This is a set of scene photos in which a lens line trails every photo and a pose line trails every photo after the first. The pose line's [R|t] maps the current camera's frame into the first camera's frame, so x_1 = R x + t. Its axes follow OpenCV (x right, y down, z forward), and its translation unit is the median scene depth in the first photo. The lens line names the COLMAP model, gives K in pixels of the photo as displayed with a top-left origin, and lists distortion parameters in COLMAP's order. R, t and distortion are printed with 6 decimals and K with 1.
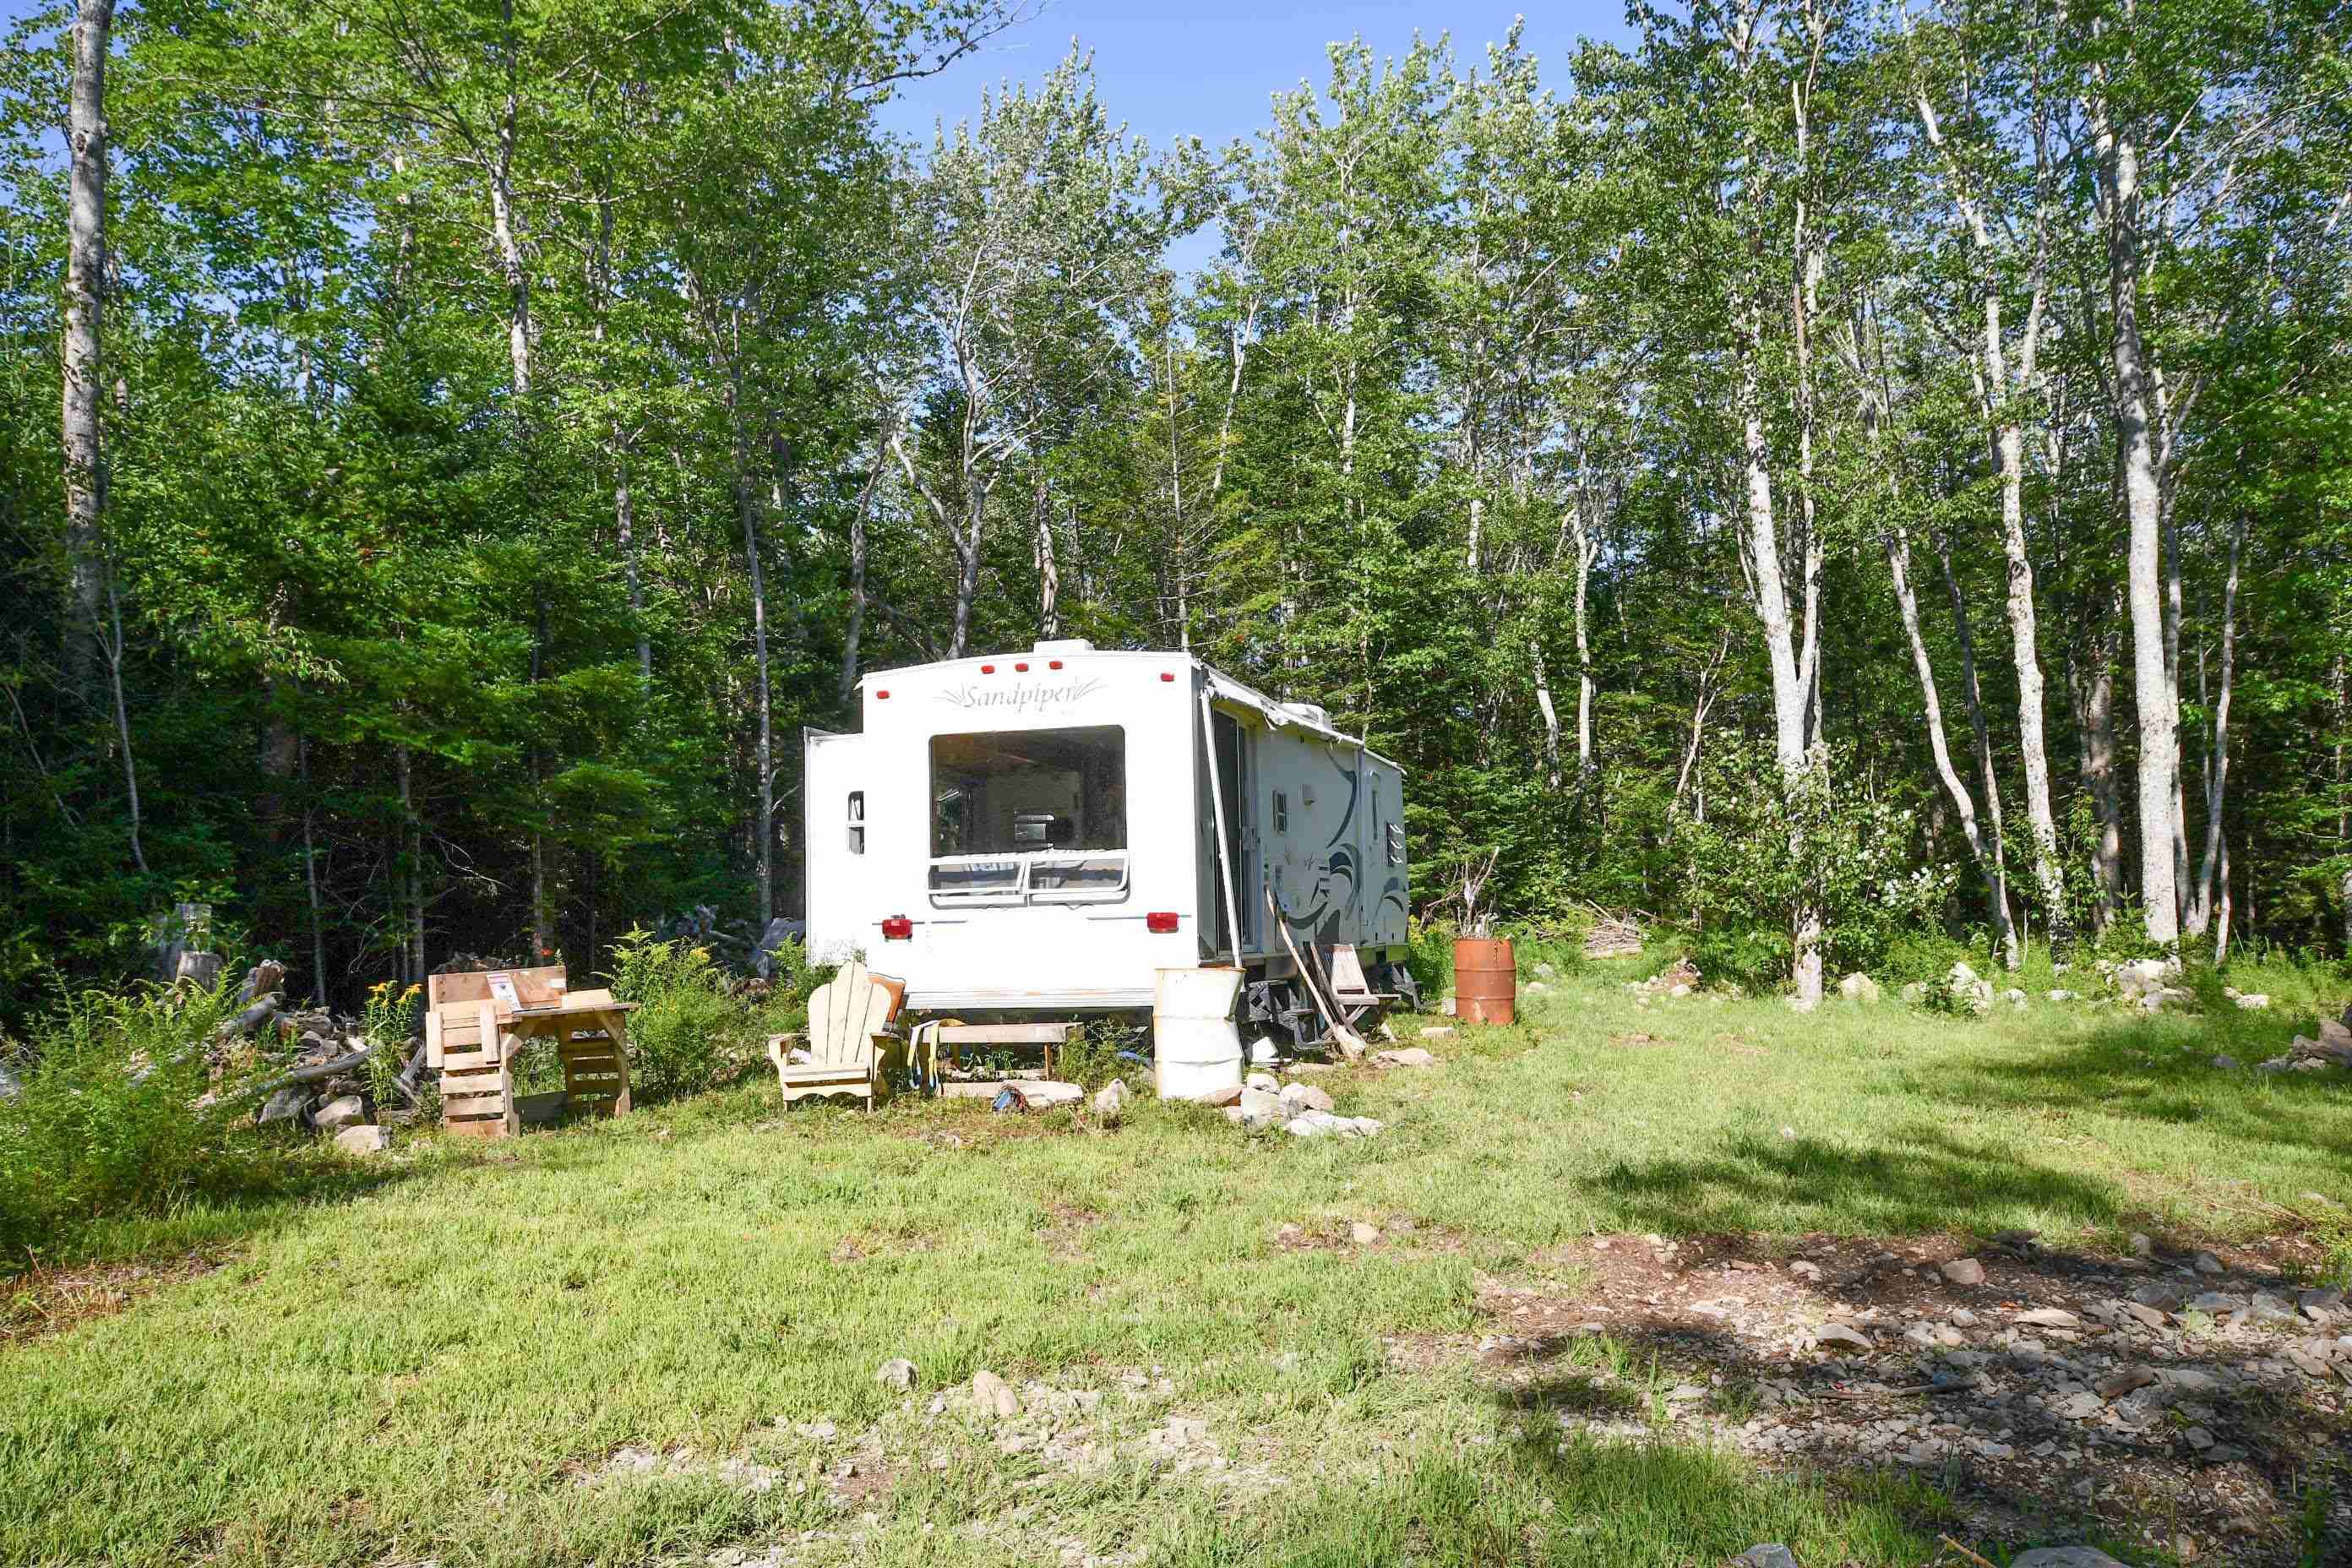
lens RADIAL K [[1801.6, 0, 1169.7], [0, 1801.6, 792.5], [0, 0, 1]] dist [0.027623, 0.000052]
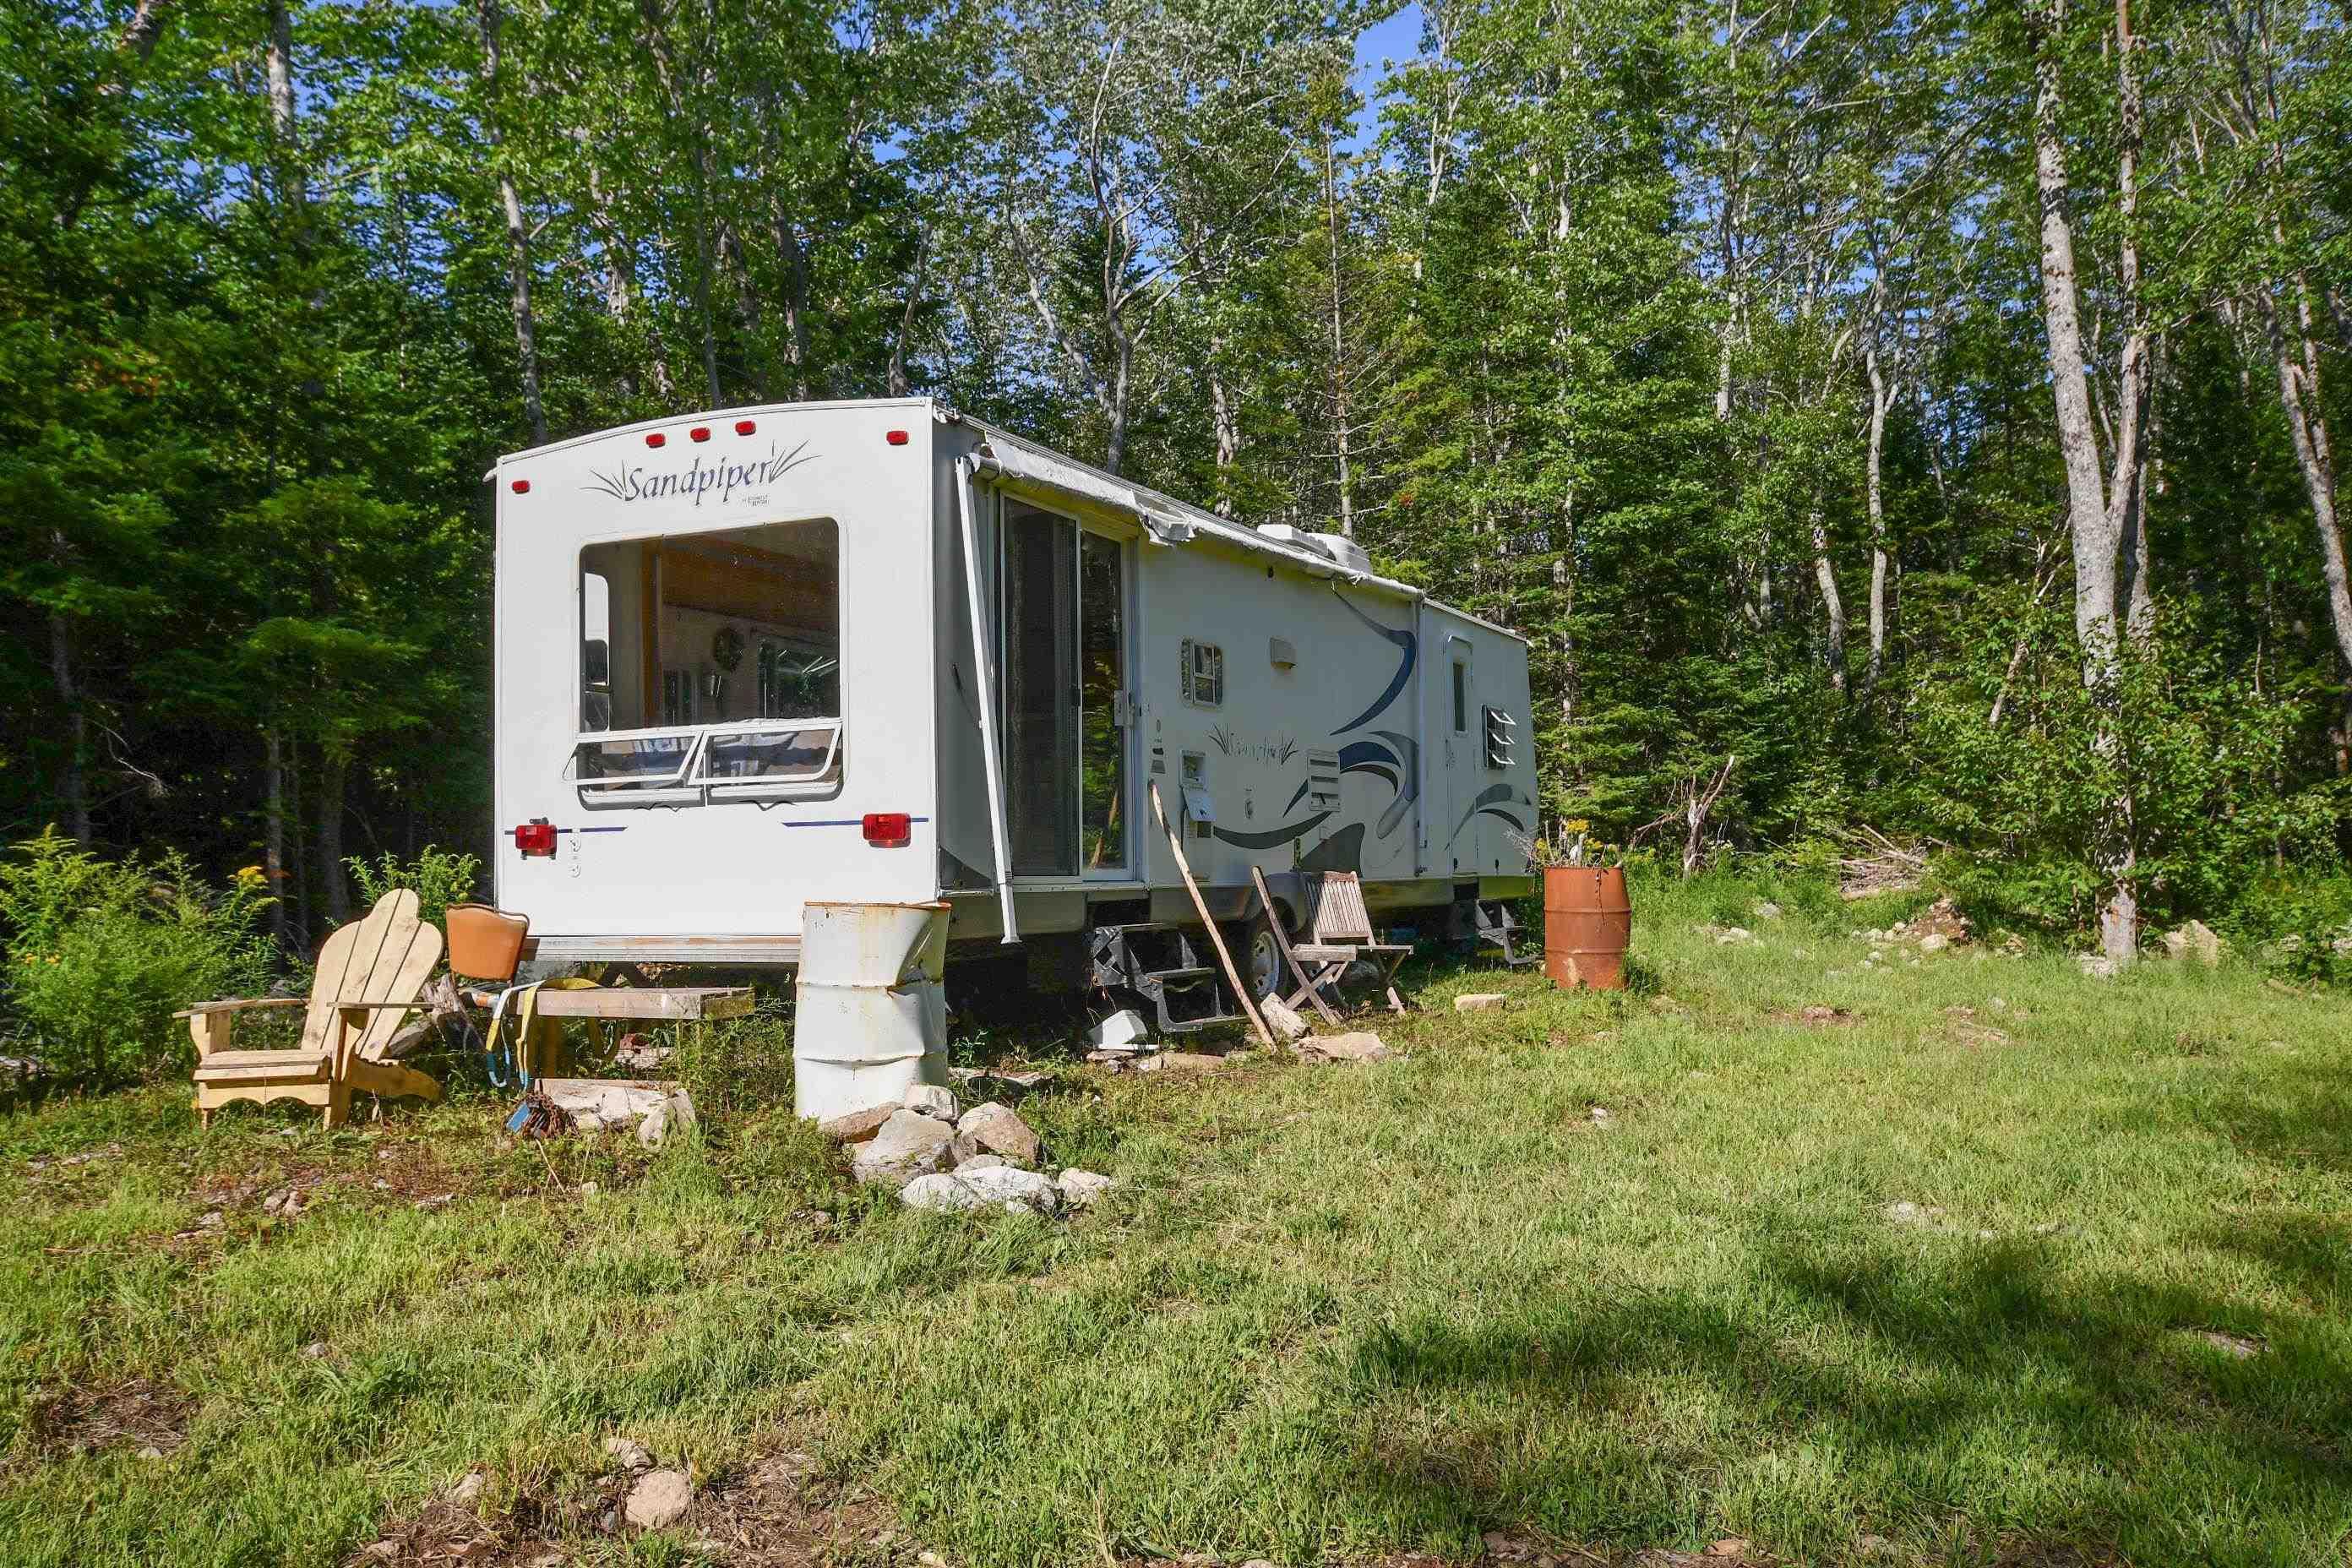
lens RADIAL K [[1880.7, 0, 1176.0], [0, 1880.7, 784.0], [0, 0, 1]] dist [-0.001025, 0.086471]
pose [[0.985957, 0.000106, -0.166998, 0.135354], [0.005533, 0.999430, 0.033301, 0.023239], [0.166906, -0.033757, 0.985395, 0.248341]]
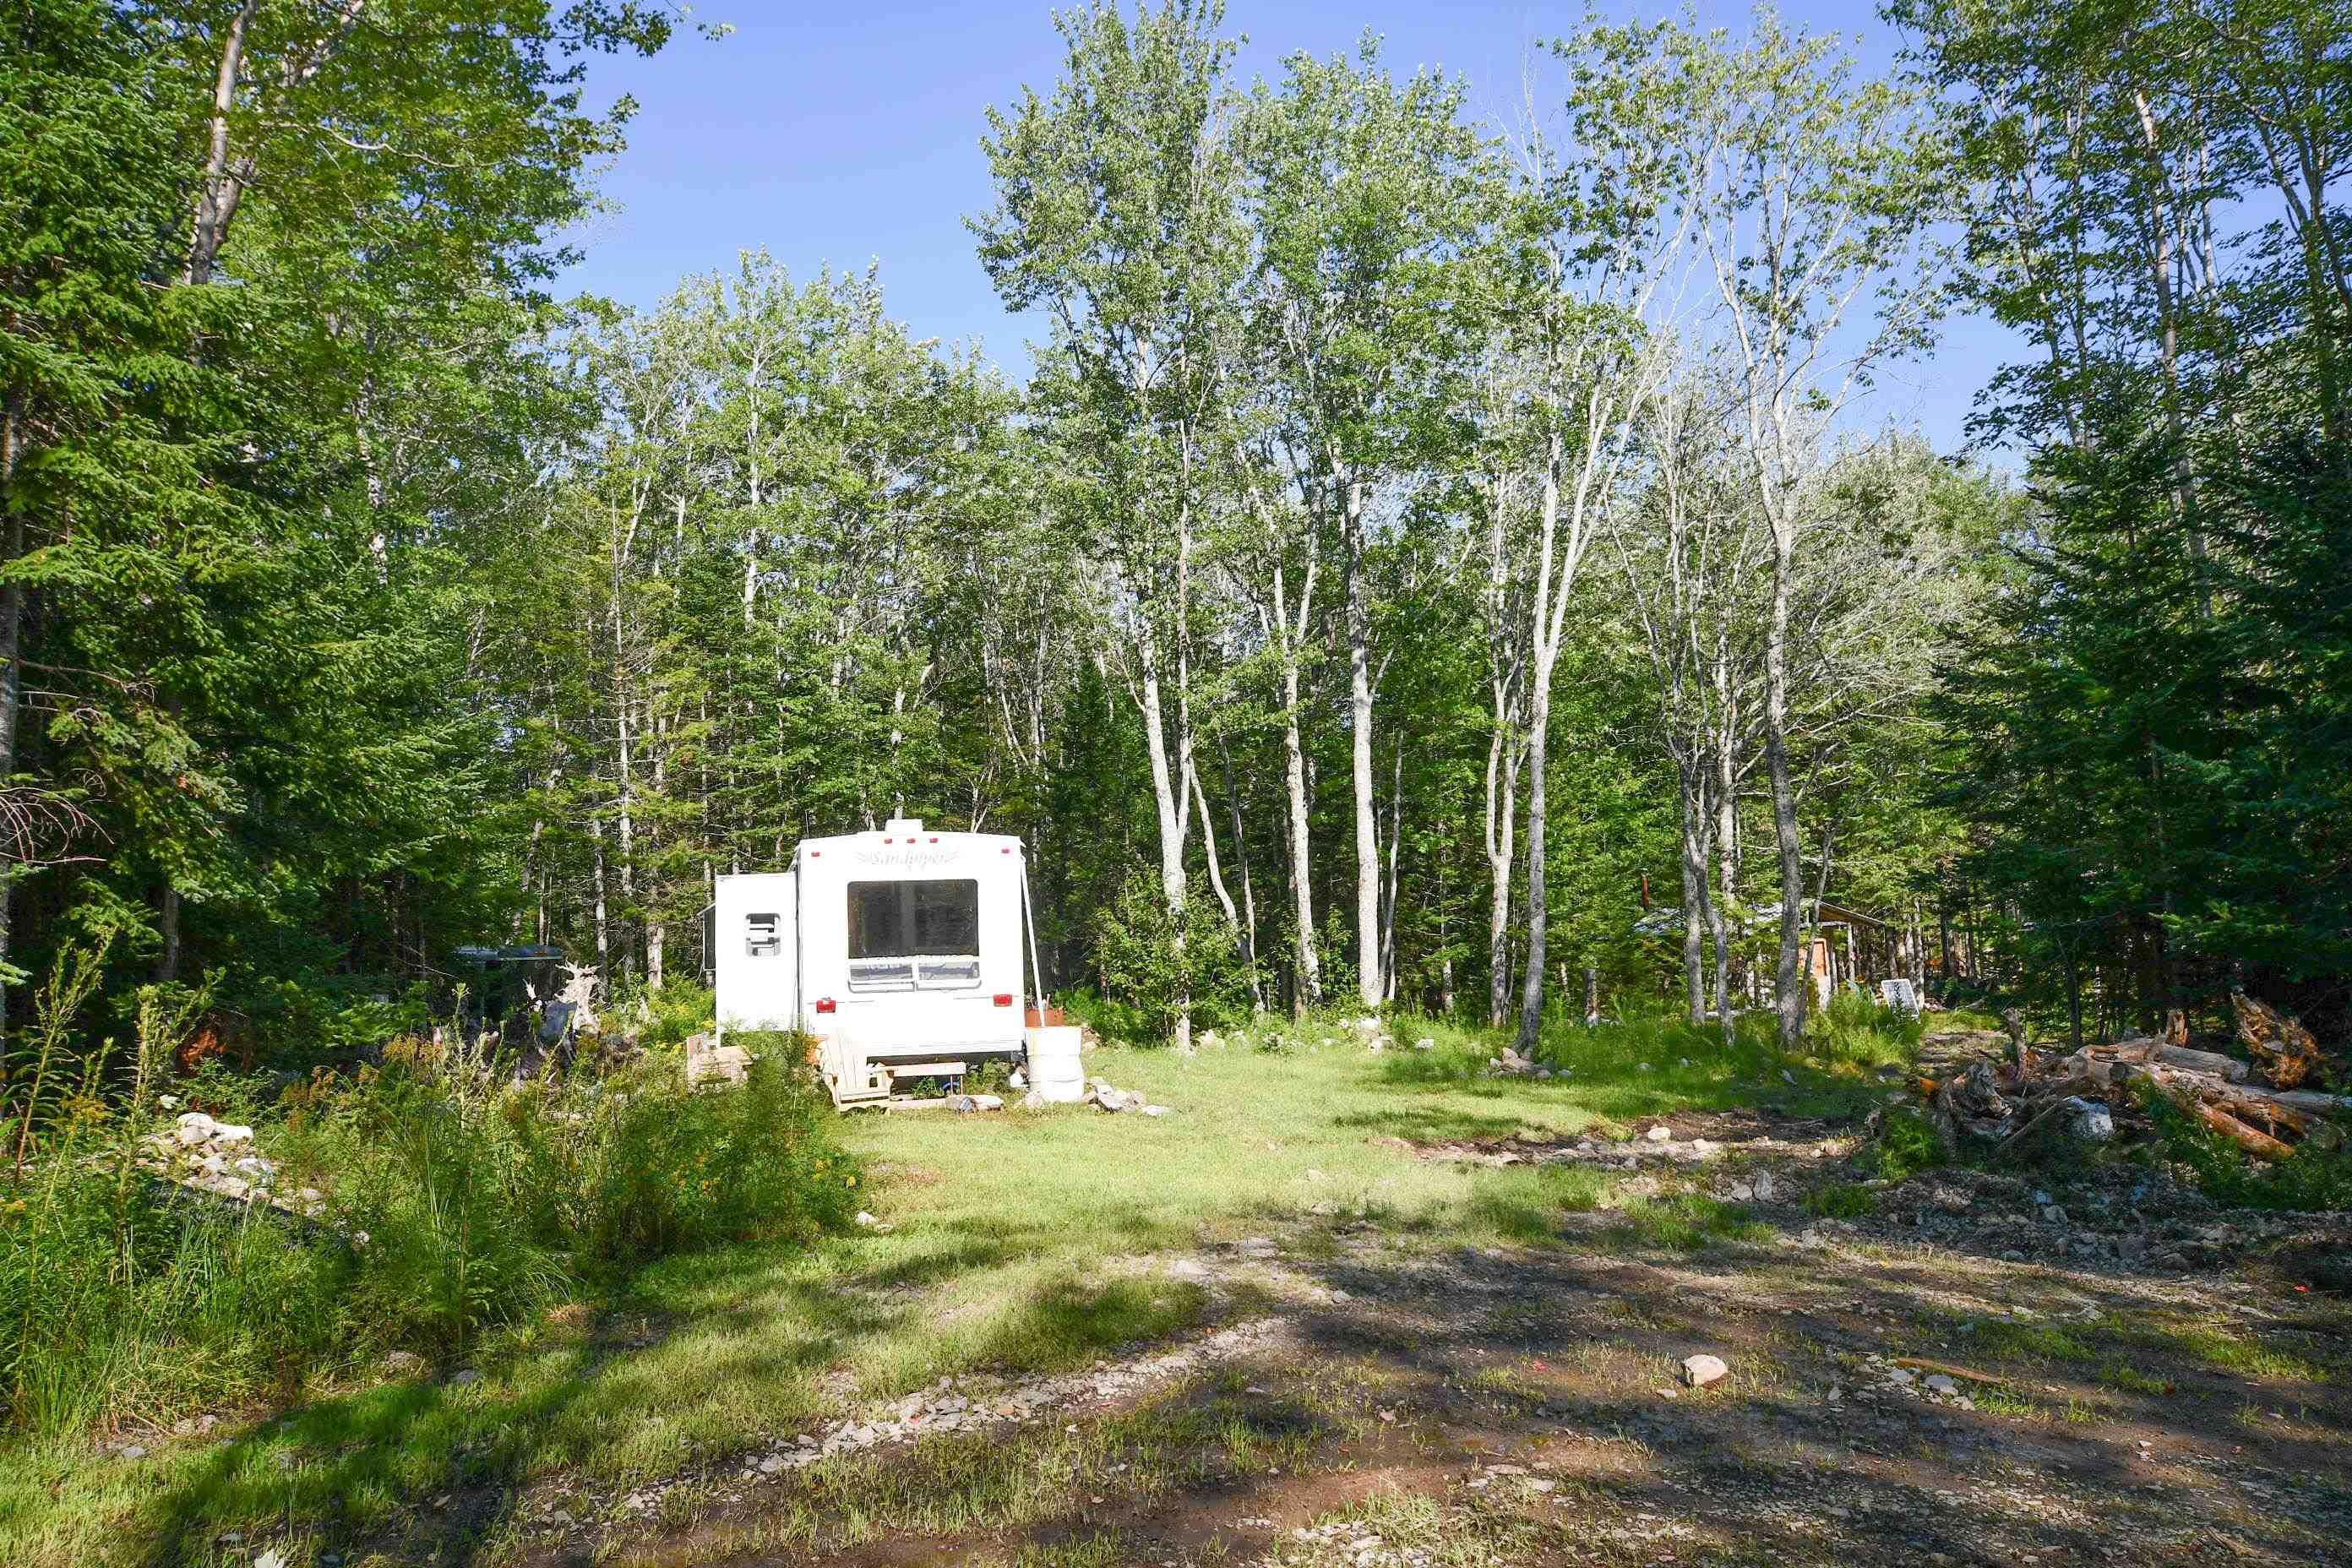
lens RADIAL K [[1880.7, 0, 1176.0], [0, 1880.7, 784.0], [0, 0, 1]] dist [-0.001025, 0.086471]
pose [[0.874441, 0.042848, 0.483235, -0.468548], [-0.022164, 0.998580, -0.048438, -0.030311], [-0.484625, 0.031646, 0.874150, -0.390201]]
